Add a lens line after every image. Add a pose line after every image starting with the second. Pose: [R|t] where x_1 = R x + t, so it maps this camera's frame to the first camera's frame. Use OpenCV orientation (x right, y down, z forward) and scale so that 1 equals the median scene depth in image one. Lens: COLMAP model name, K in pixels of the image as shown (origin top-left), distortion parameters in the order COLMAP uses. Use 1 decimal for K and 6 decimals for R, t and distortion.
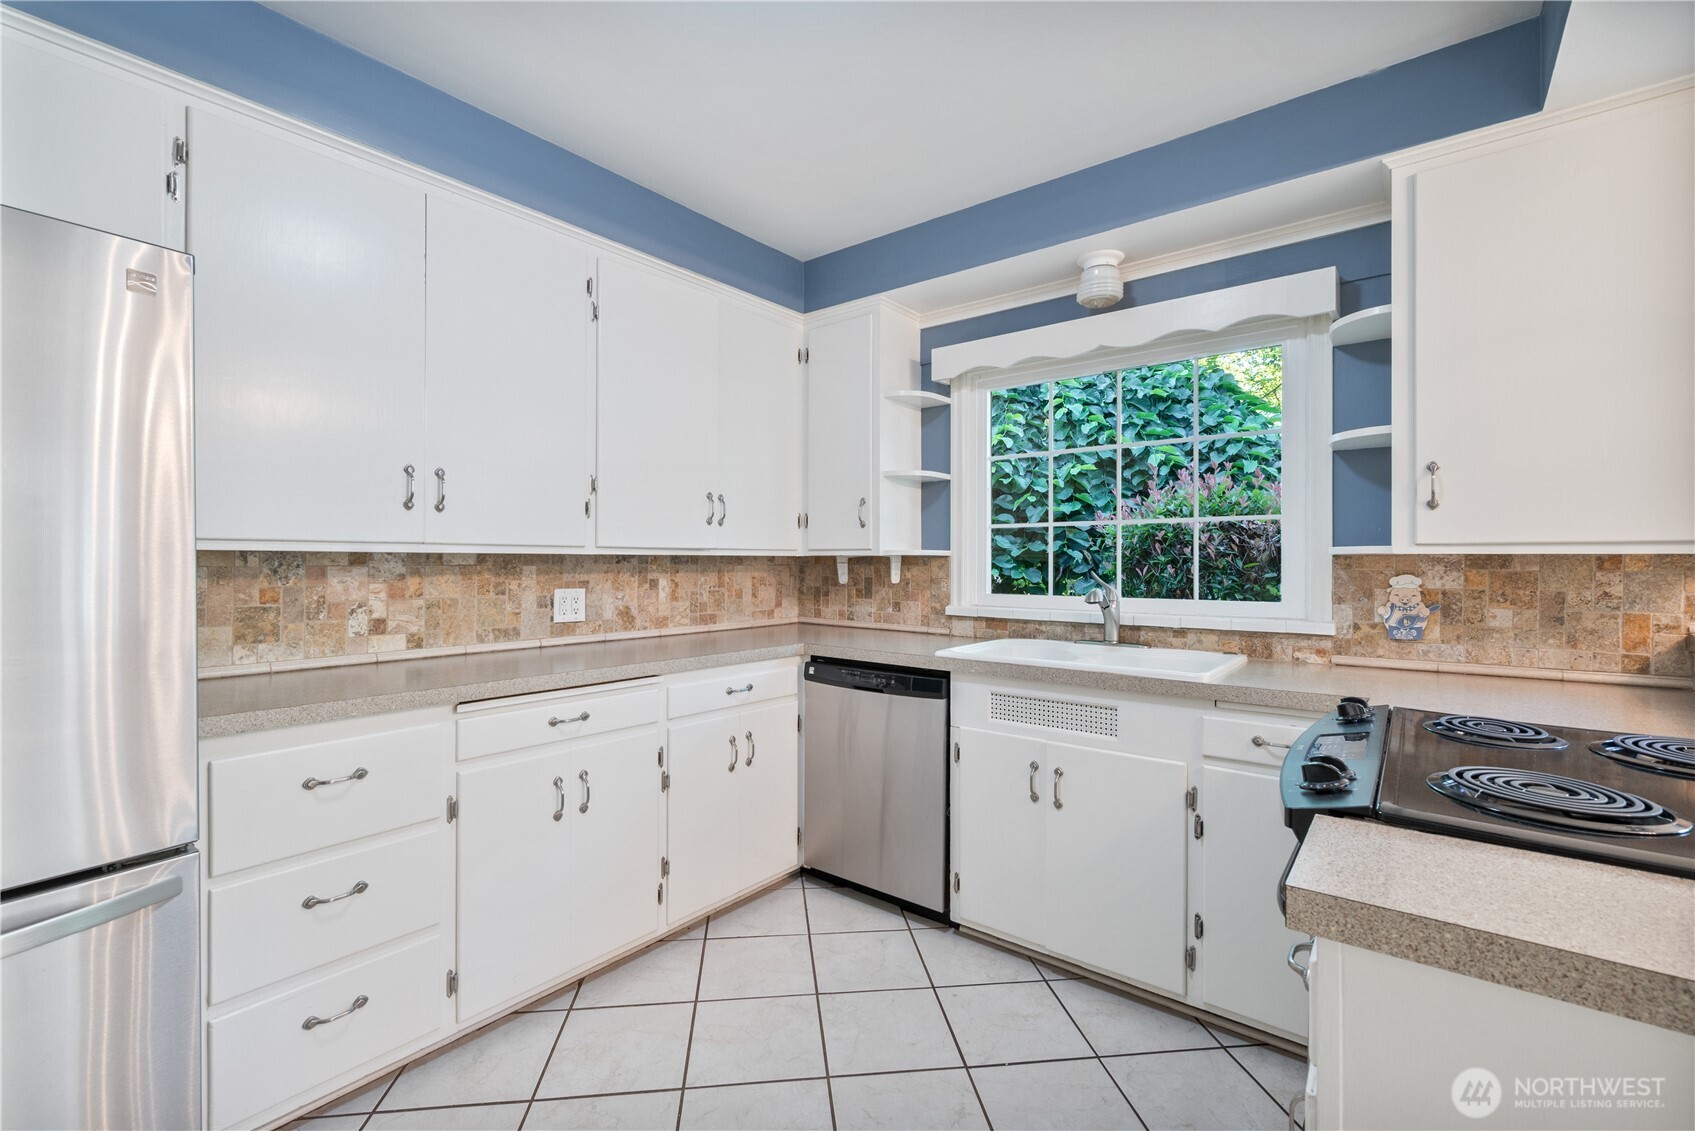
lens RADIAL K [[728.4, 0, 847.1], [0, 728.4, 560.3], [0, 0, 1]] dist [-0.002514, -0.000063]
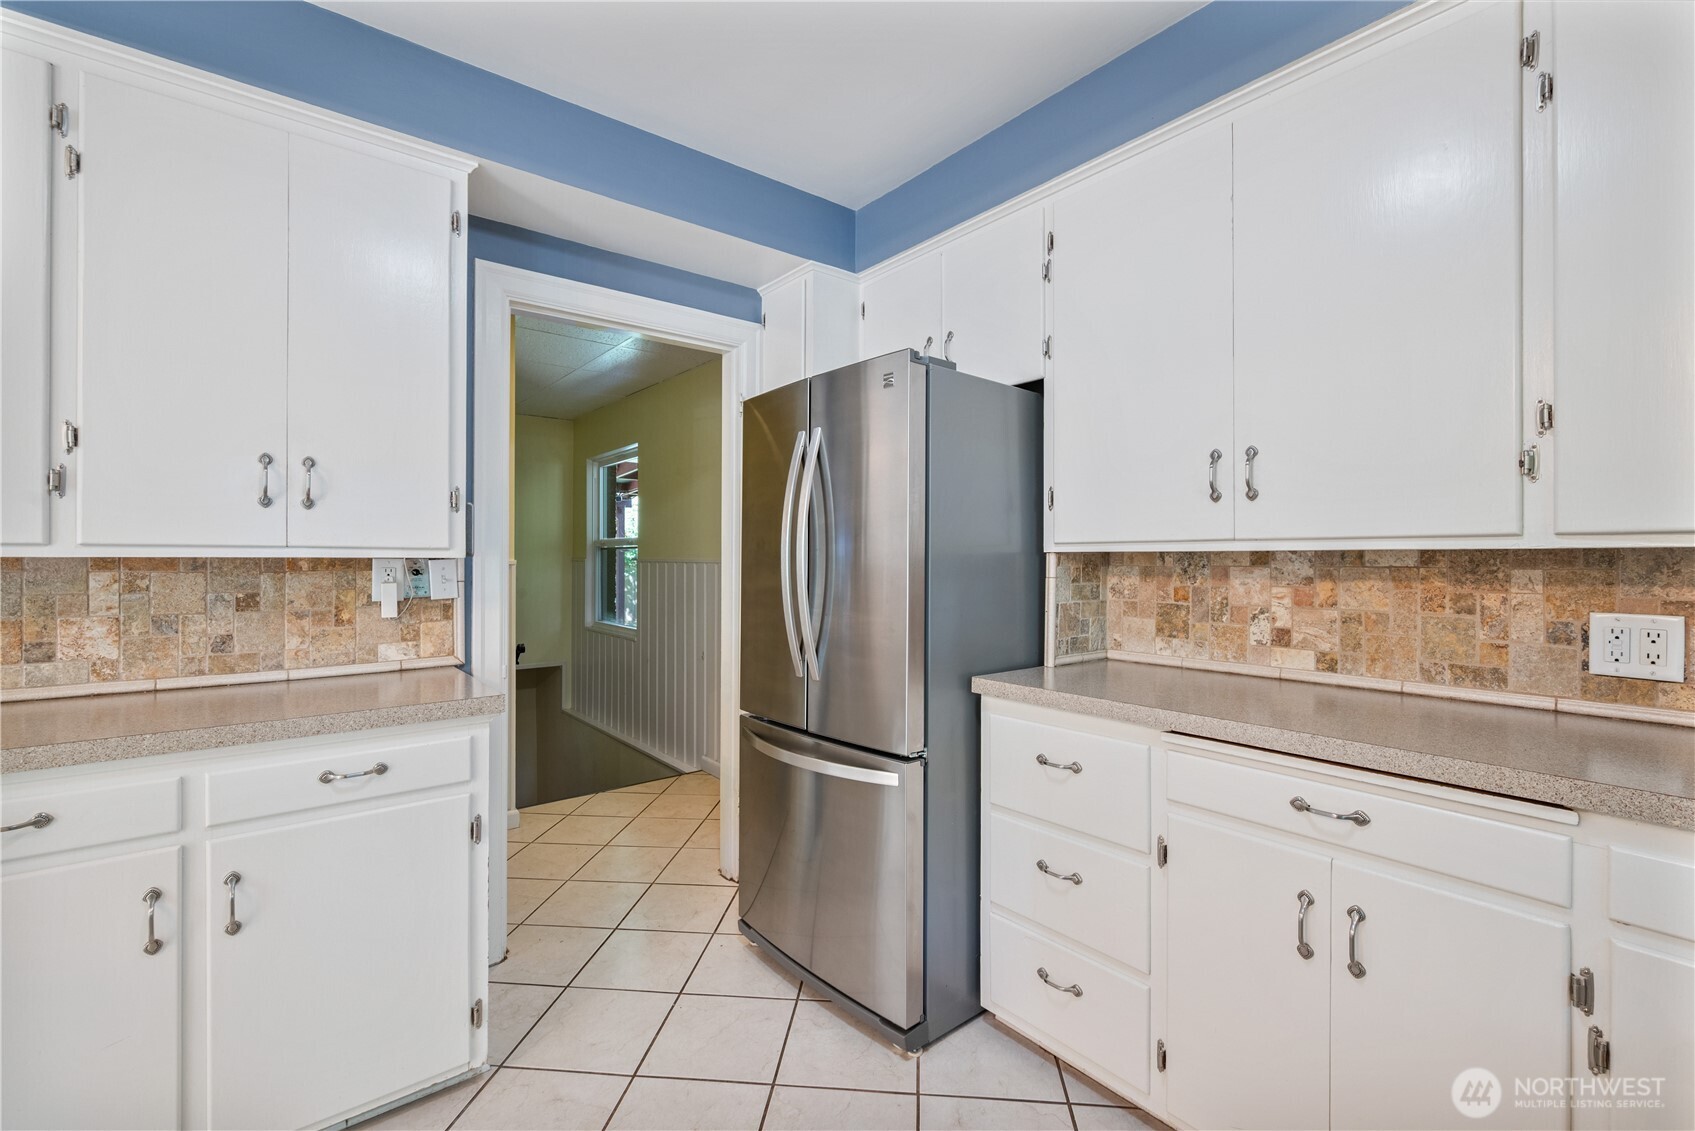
lens RADIAL K [[728.4, 0, 847.1], [0, 728.4, 560.3], [0, 0, 1]] dist [-0.002514, -0.000063]
pose [[-0.215996, -0.001596, -0.976393, 0.294821], [-0.000166, 0.999999, -0.001598, 0.001471], [0.976394, -0.000183, -0.215996, 0.662760]]
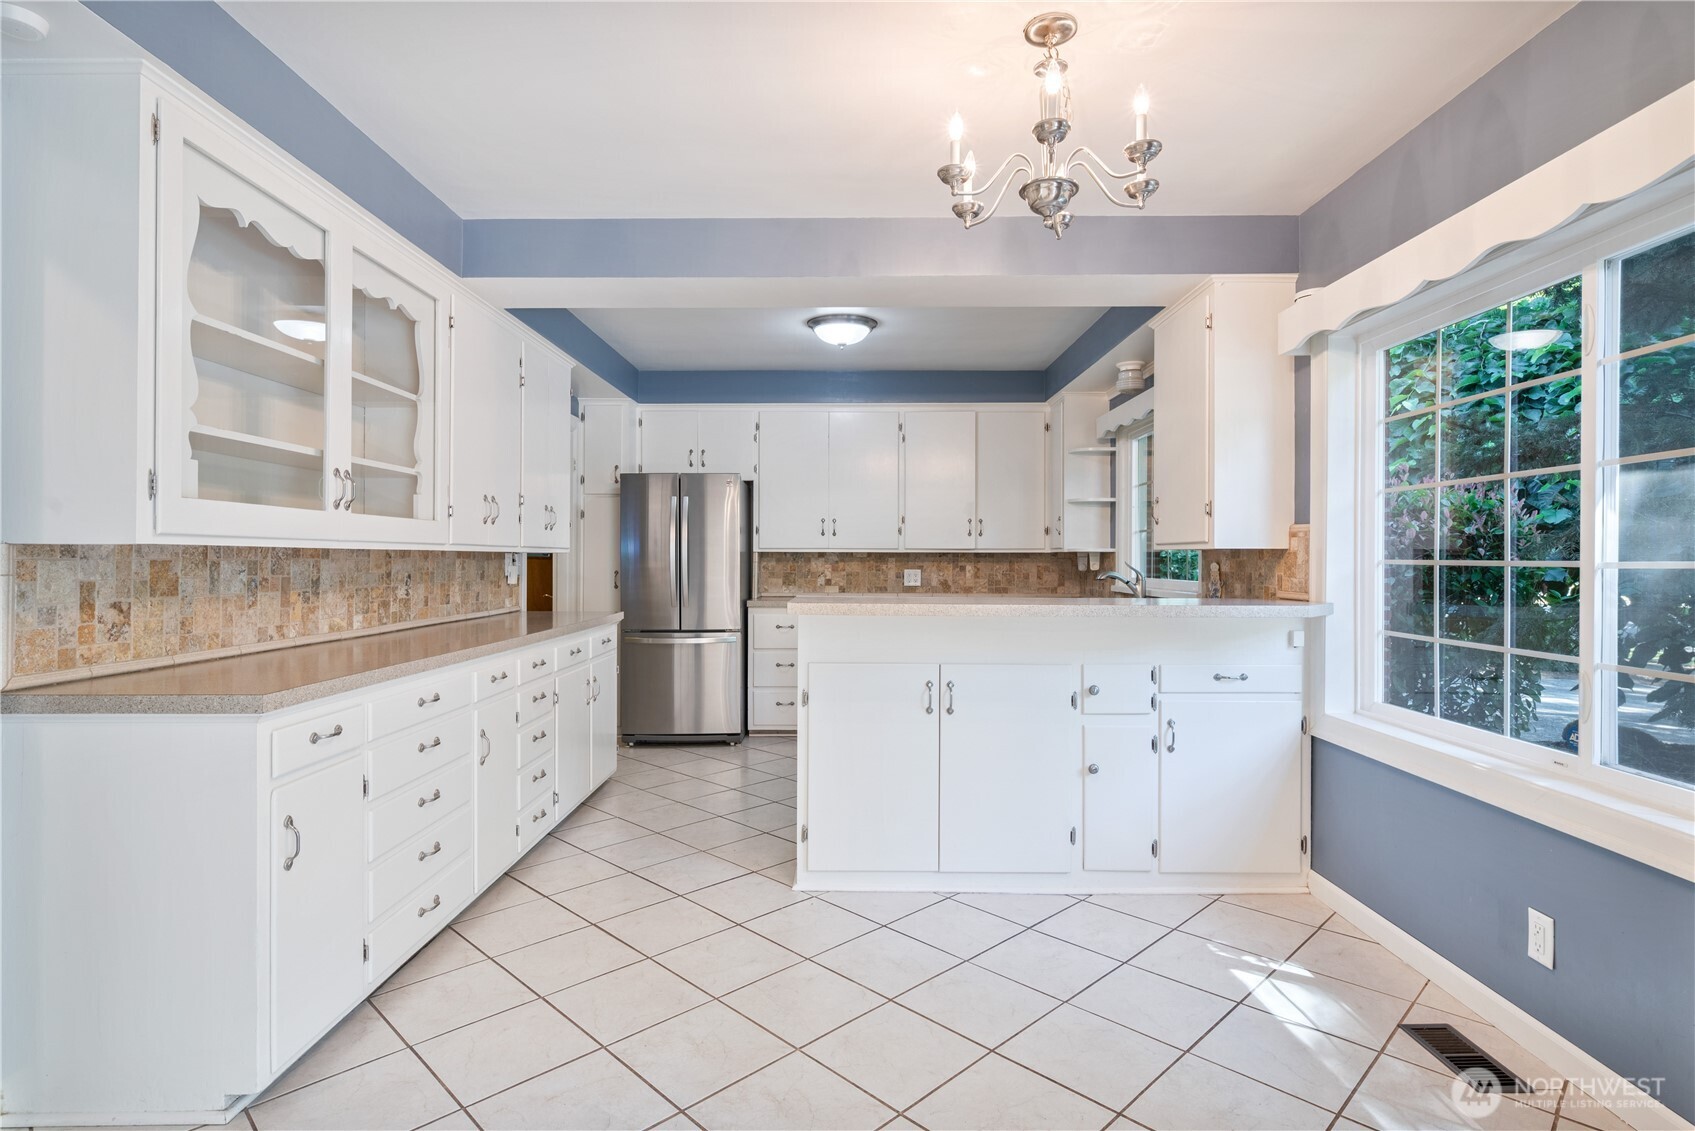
lens RADIAL K [[870.8, 0, 847.5], [0, 870.8, 565.5], [0, 0, 1]] dist [-0.002350, -0.000111]
pose [[0.620456, 0.004762, -0.784227, 1.655042], [-0.000620, 0.999984, 0.005581, 0.017115], [0.784241, -0.002977, 0.620449, -0.754879]]
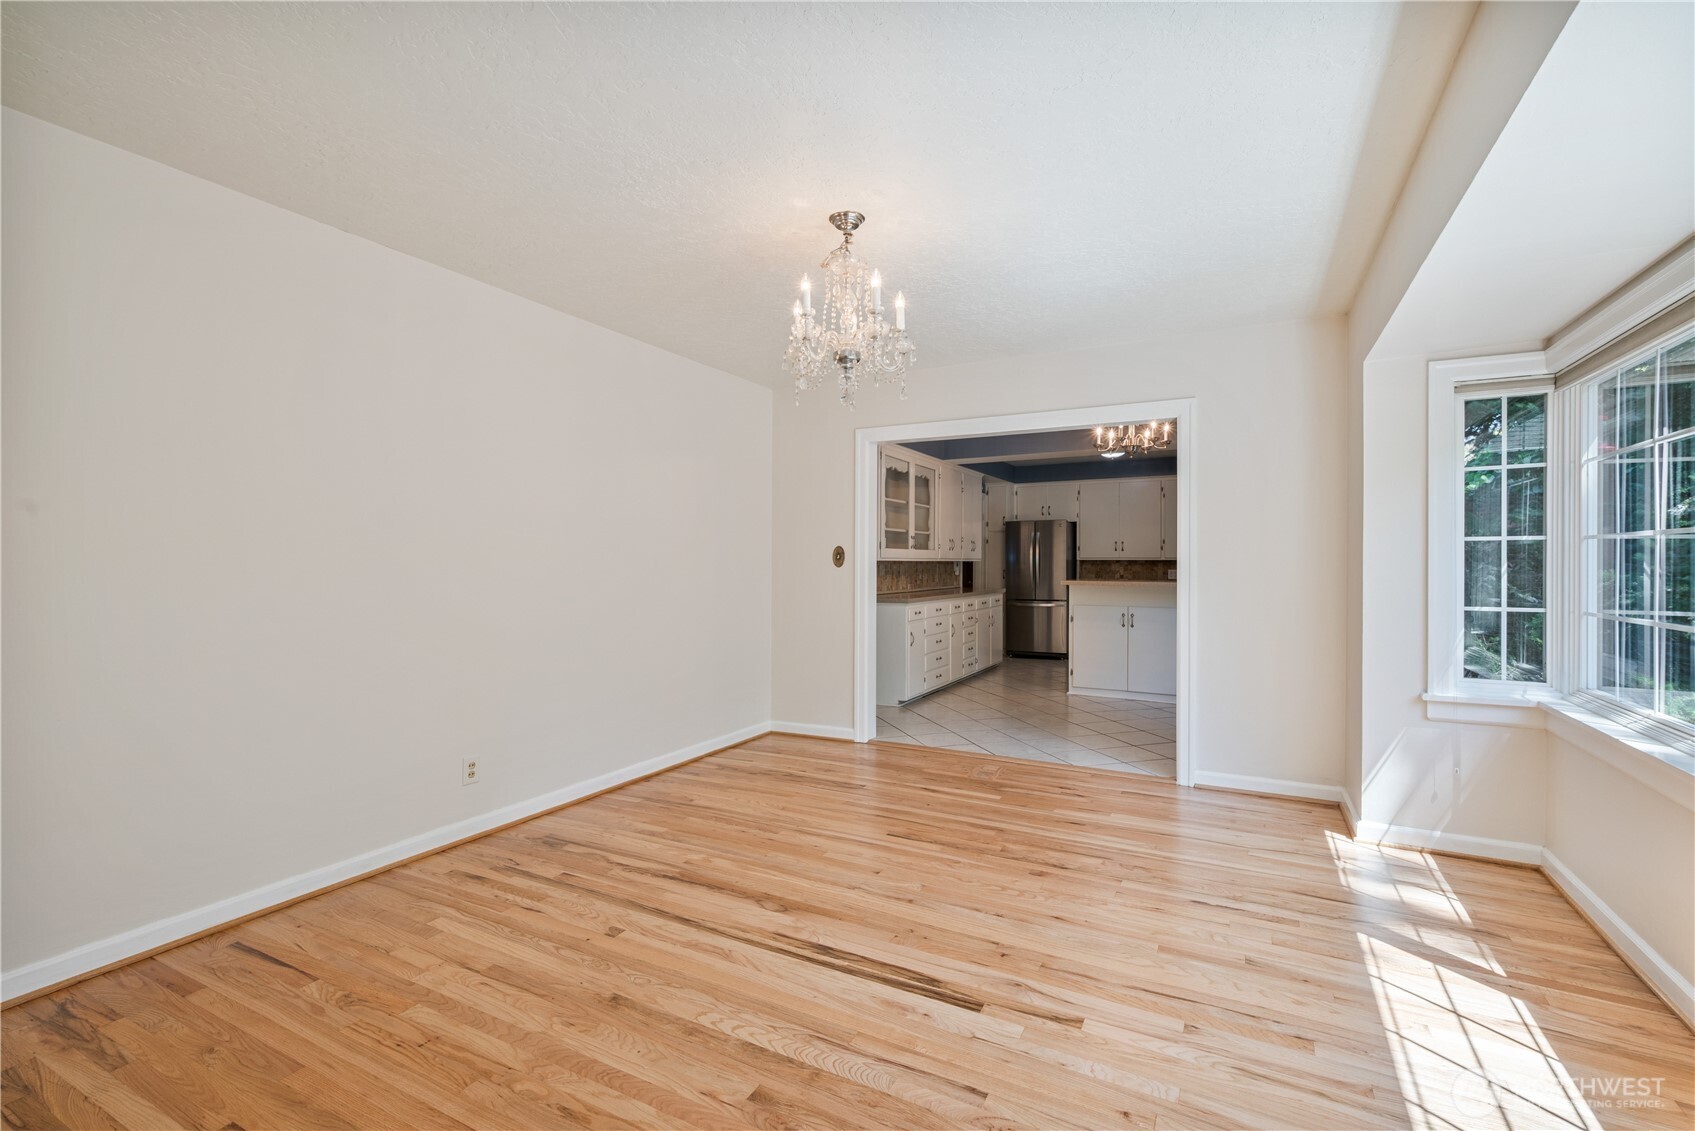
lens RADIAL K [[728.4, 0, 847.1], [0, 728.4, 560.3], [0, 0, 1]] dist [-0.002514, -0.000063]
pose [[0.181335, -0.005006, -0.983409, 3.268740], [-0.000247, 0.999987, -0.005136, 0.013820], [0.983421, 0.001174, 0.181331, -1.381860]]
